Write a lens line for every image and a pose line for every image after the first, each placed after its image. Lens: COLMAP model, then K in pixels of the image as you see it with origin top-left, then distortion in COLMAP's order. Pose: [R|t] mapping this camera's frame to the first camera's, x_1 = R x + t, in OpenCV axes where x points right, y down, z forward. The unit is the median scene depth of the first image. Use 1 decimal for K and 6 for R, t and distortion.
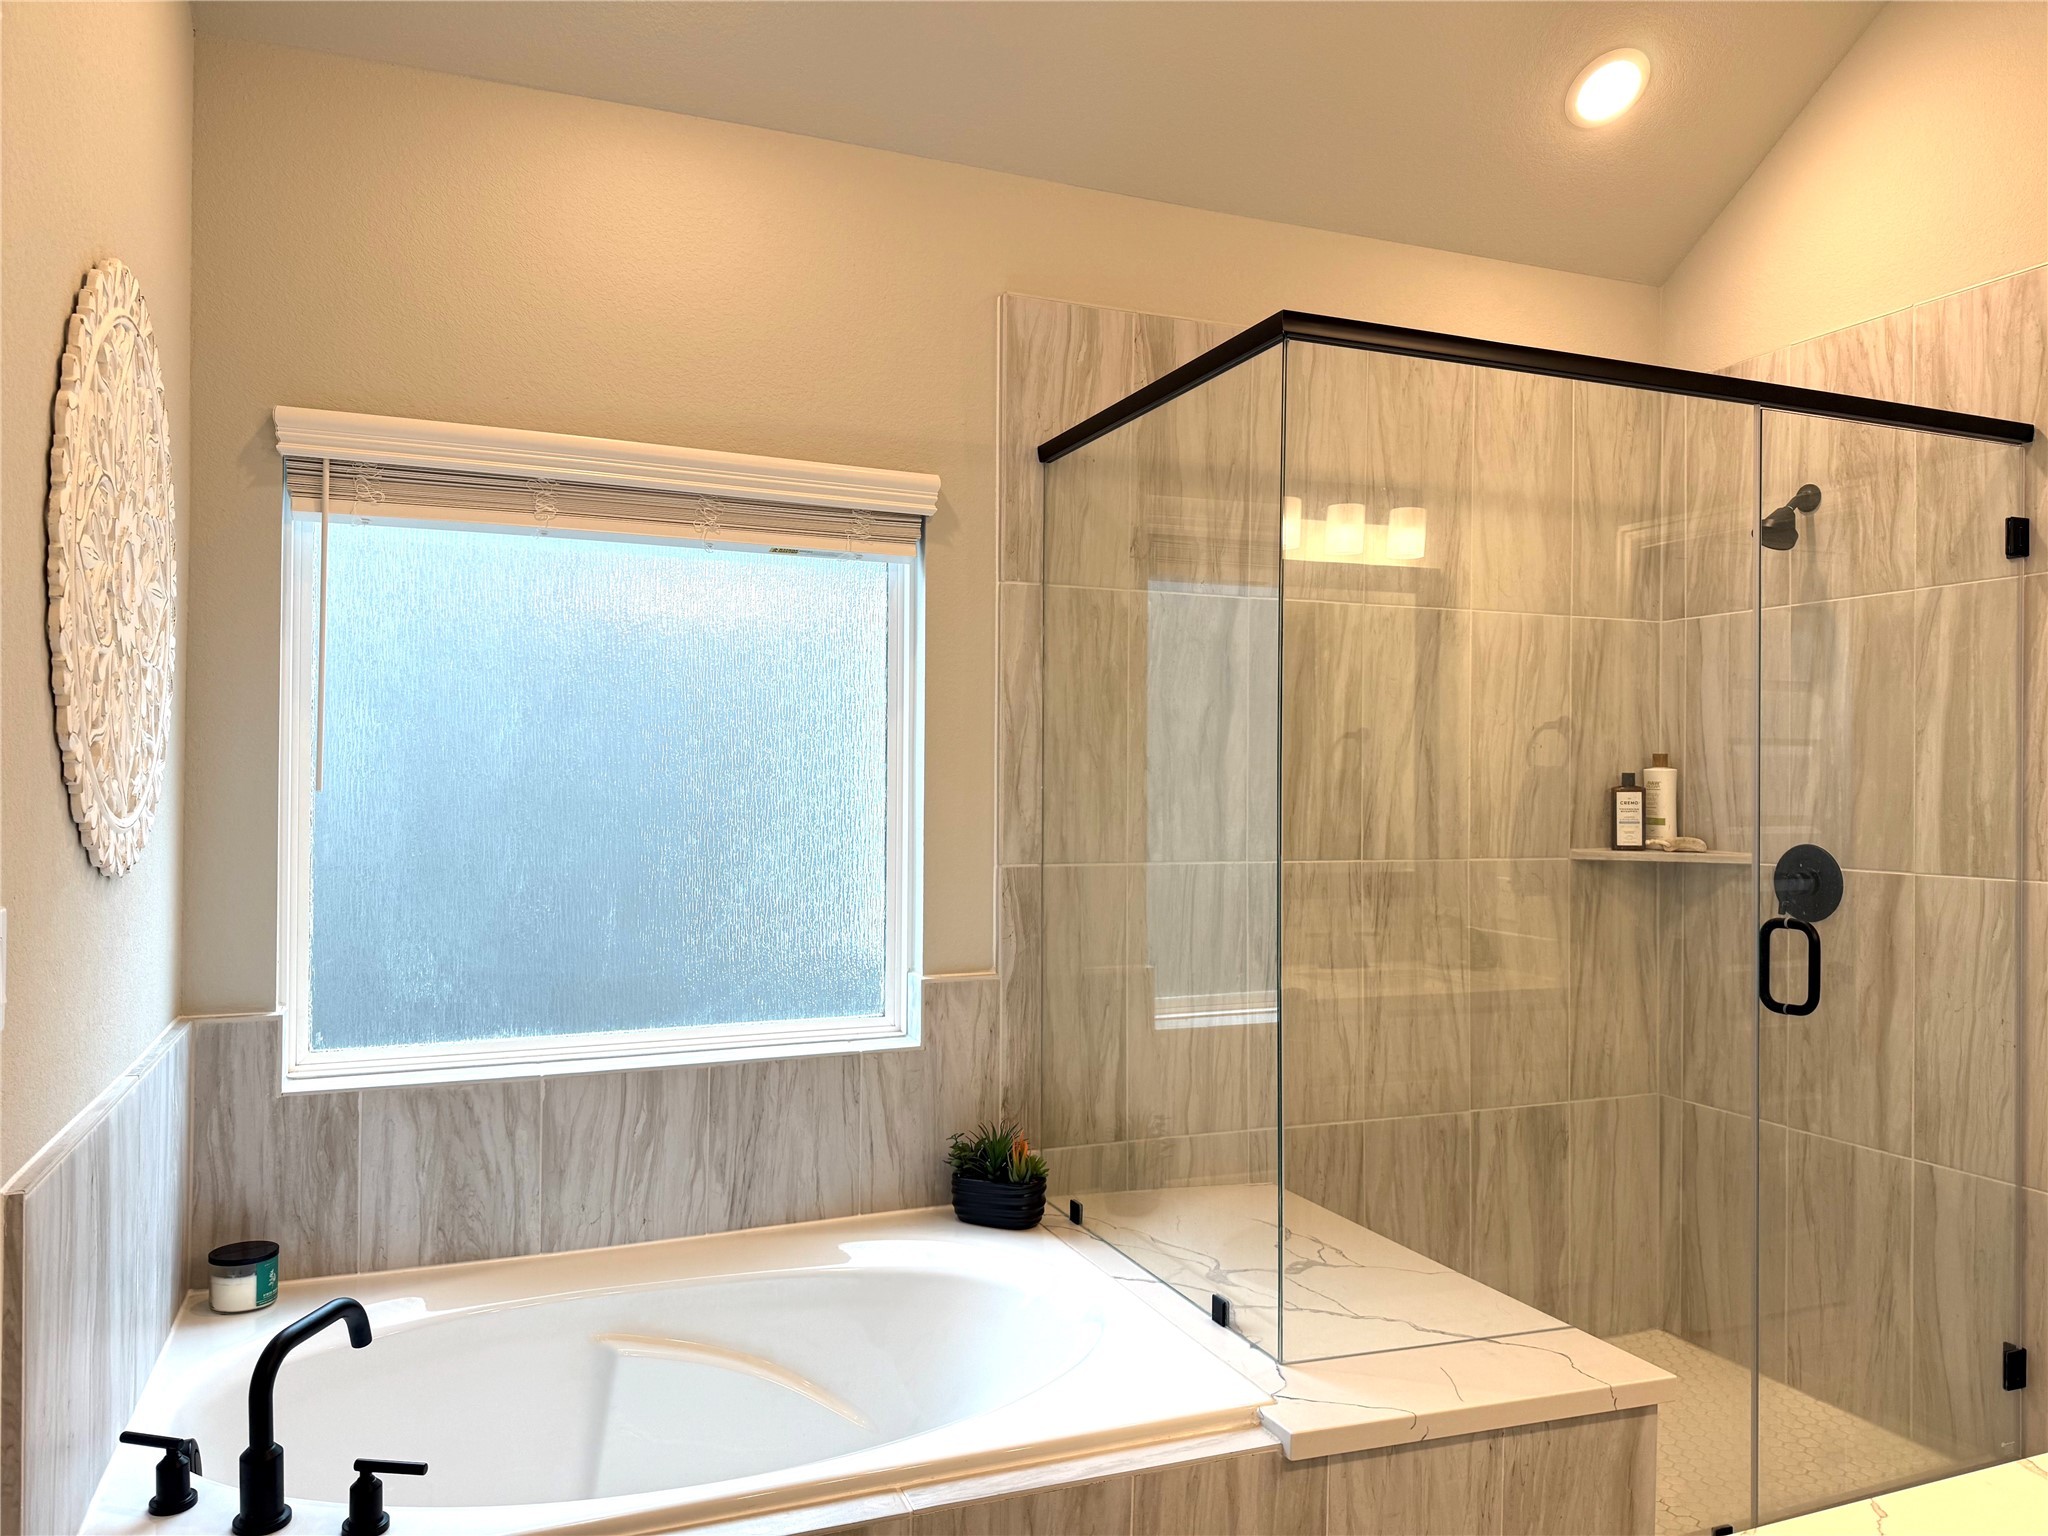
lens RADIAL K [[1424.8, 0, 1022.9], [0, 1424.8, 774.8], [0, 0, 1]] dist [0.117615, -0.169047]
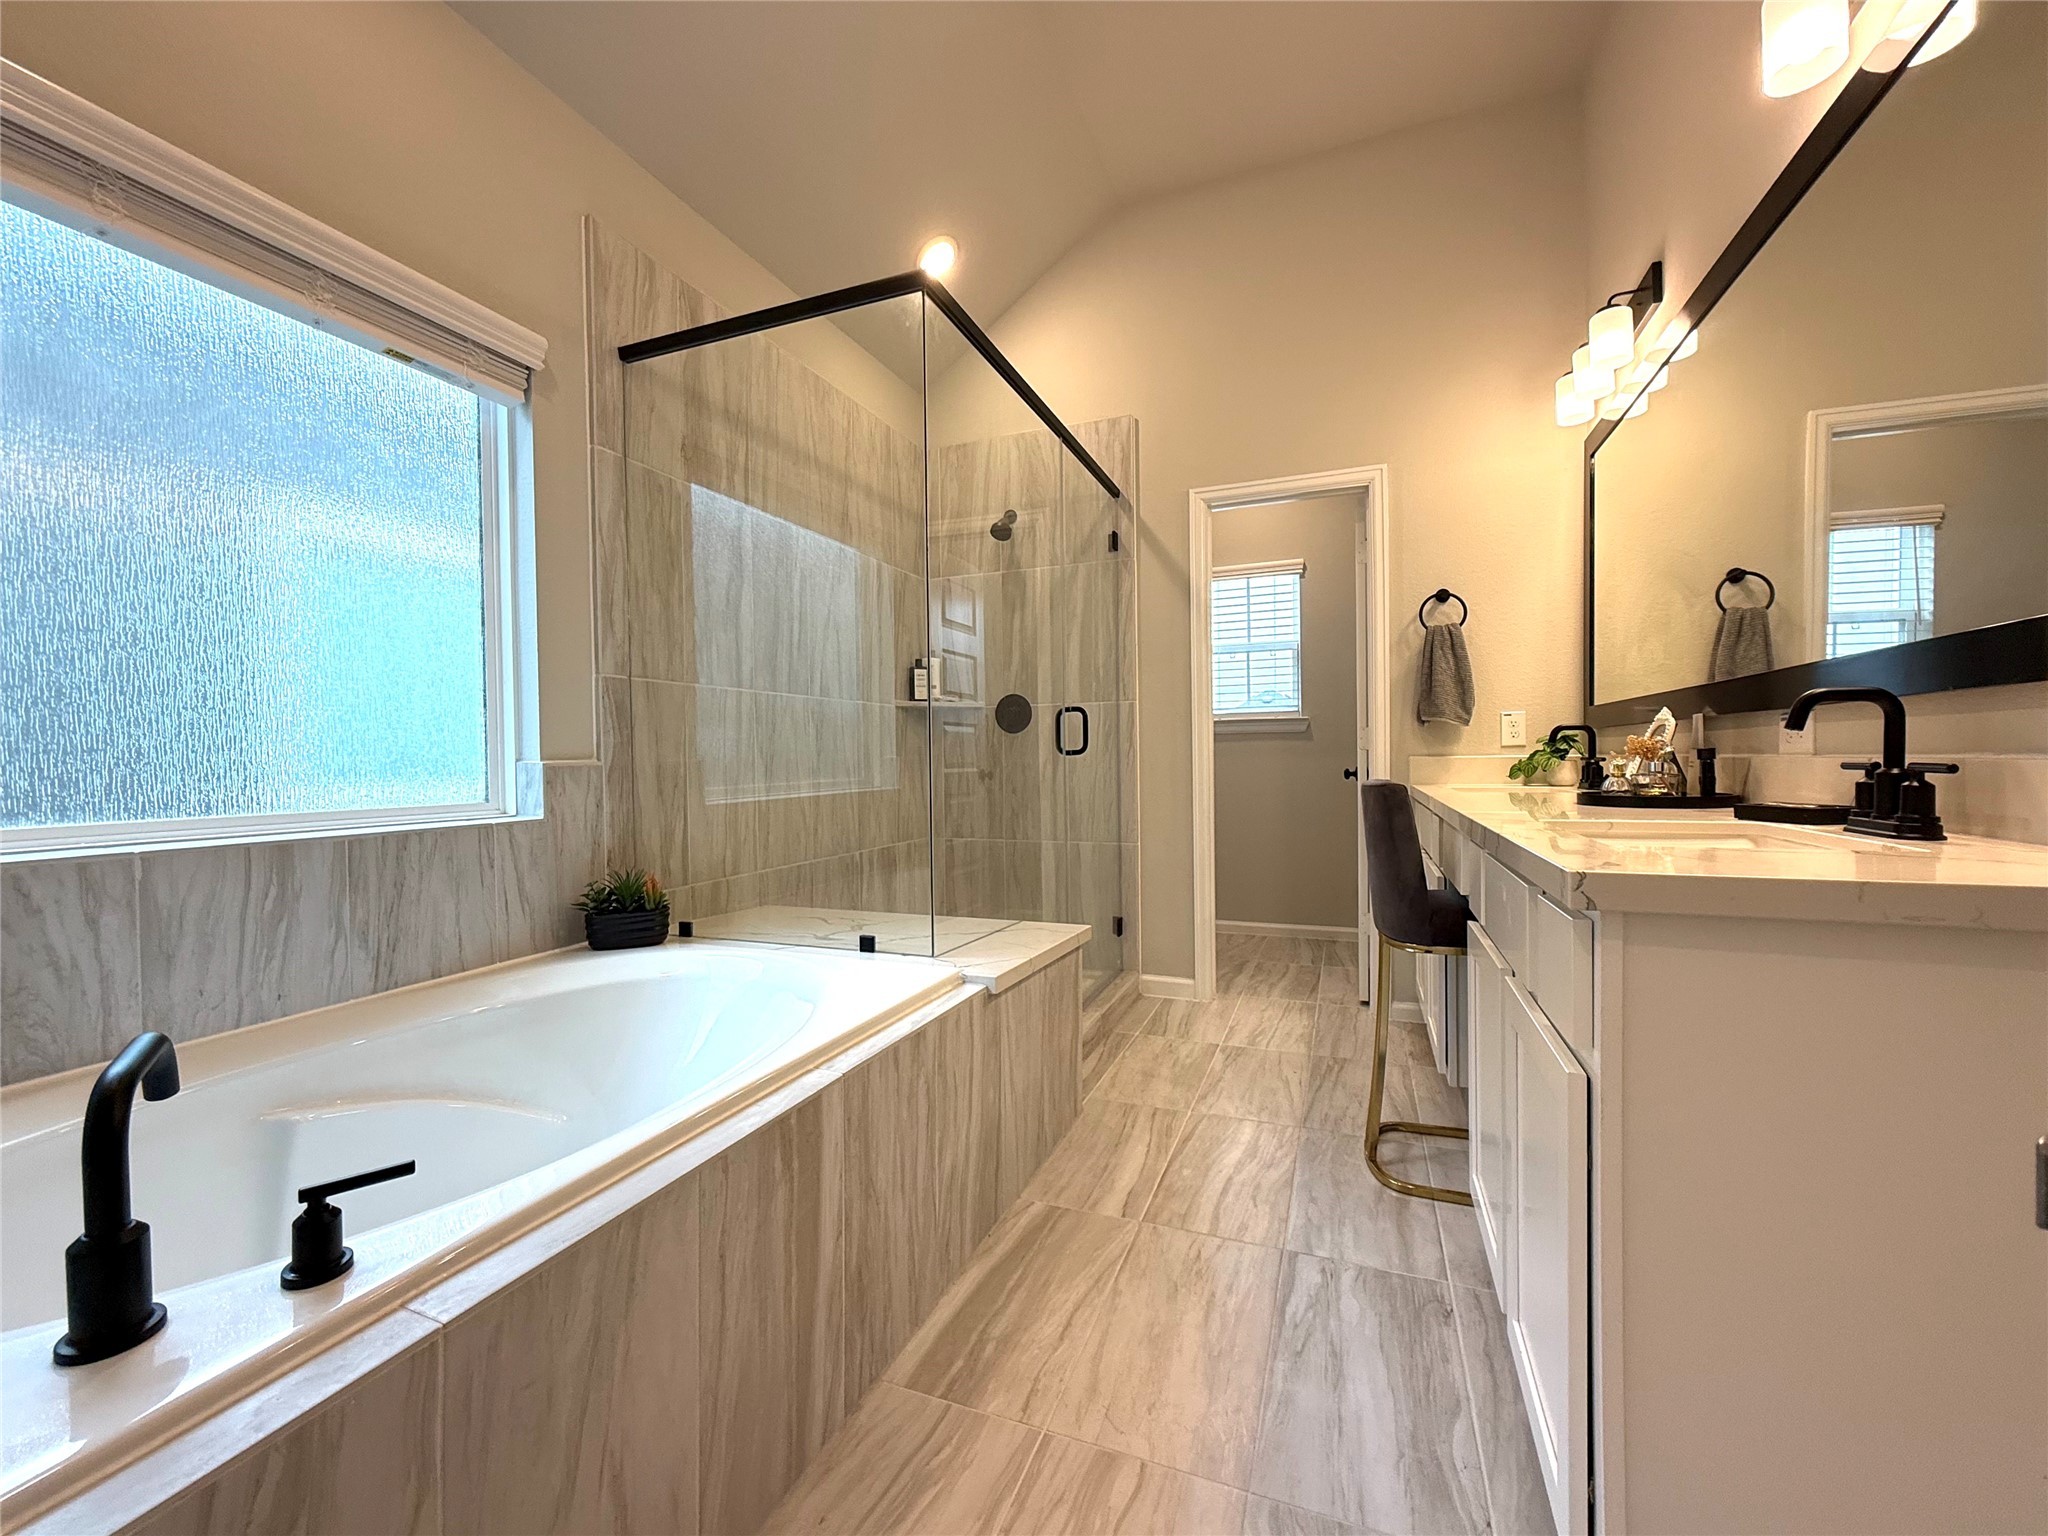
lens RADIAL K [[815.4, 0, 1024.5], [0, 815.4, 771.1], [0, 0, 1]] dist [-0.000102, 0.000635]
pose [[0.700365, -0.031893, 0.713072, -0.273505], [0.013555, 0.999415, 0.031386, 0.134173], [-0.713656, -0.012316, 0.700388, 0.237229]]
